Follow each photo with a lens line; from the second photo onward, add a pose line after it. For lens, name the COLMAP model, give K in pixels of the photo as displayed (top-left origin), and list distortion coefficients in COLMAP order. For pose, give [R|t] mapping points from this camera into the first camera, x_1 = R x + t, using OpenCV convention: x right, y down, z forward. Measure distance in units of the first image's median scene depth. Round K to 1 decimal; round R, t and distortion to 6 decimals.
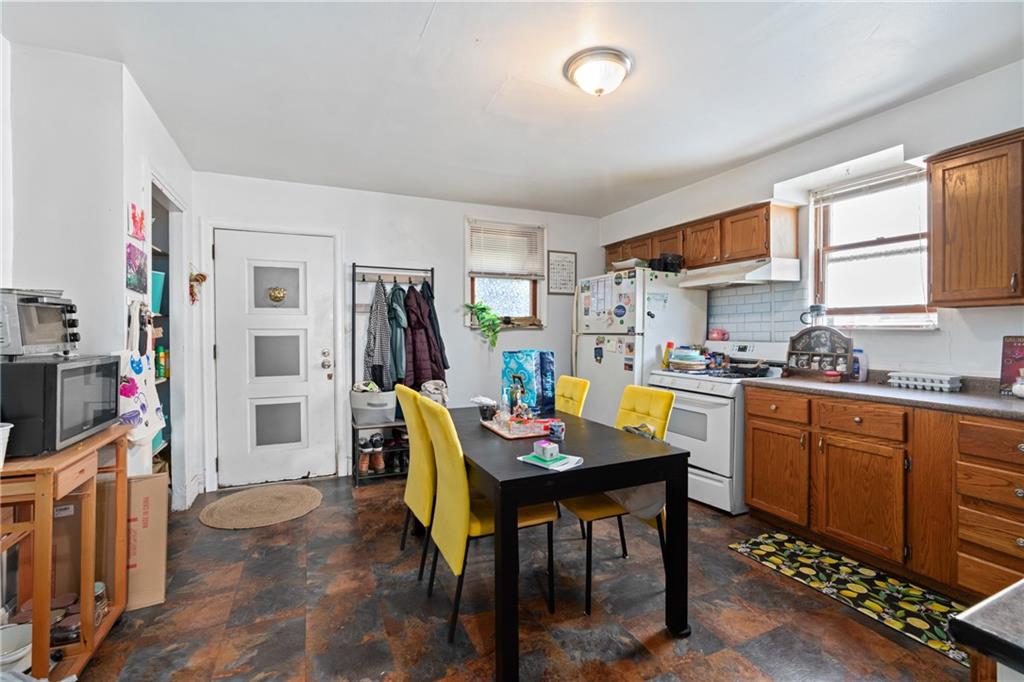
lens RADIAL K [[456.2, 0, 513.2], [0, 456.2, 335.0], [0, 0, 1]] dist [-0.010234, 0.000410]
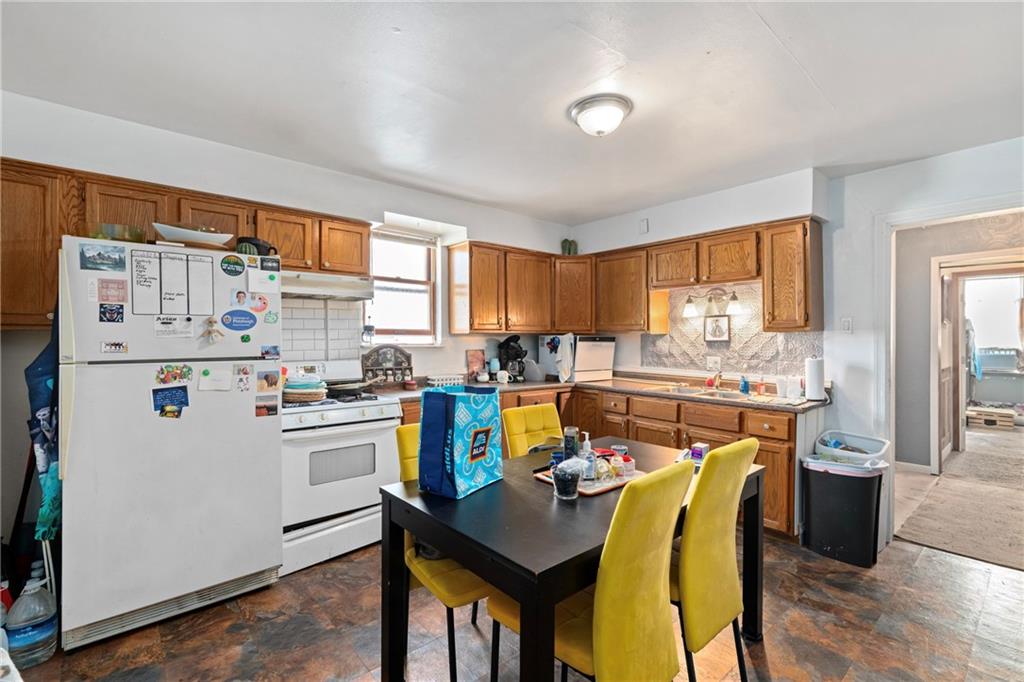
lens RADIAL K [[456.2, 0, 511.6], [0, 456.2, 341.7], [0, 0, 1]] dist [-0.010234, 0.000410]
pose [[-0.275383, -0.002886, 0.961330, -0.445494], [0.009604, 0.999937, 0.005753, -0.025028], [-0.961286, 0.010817, -0.275338, 0.847051]]
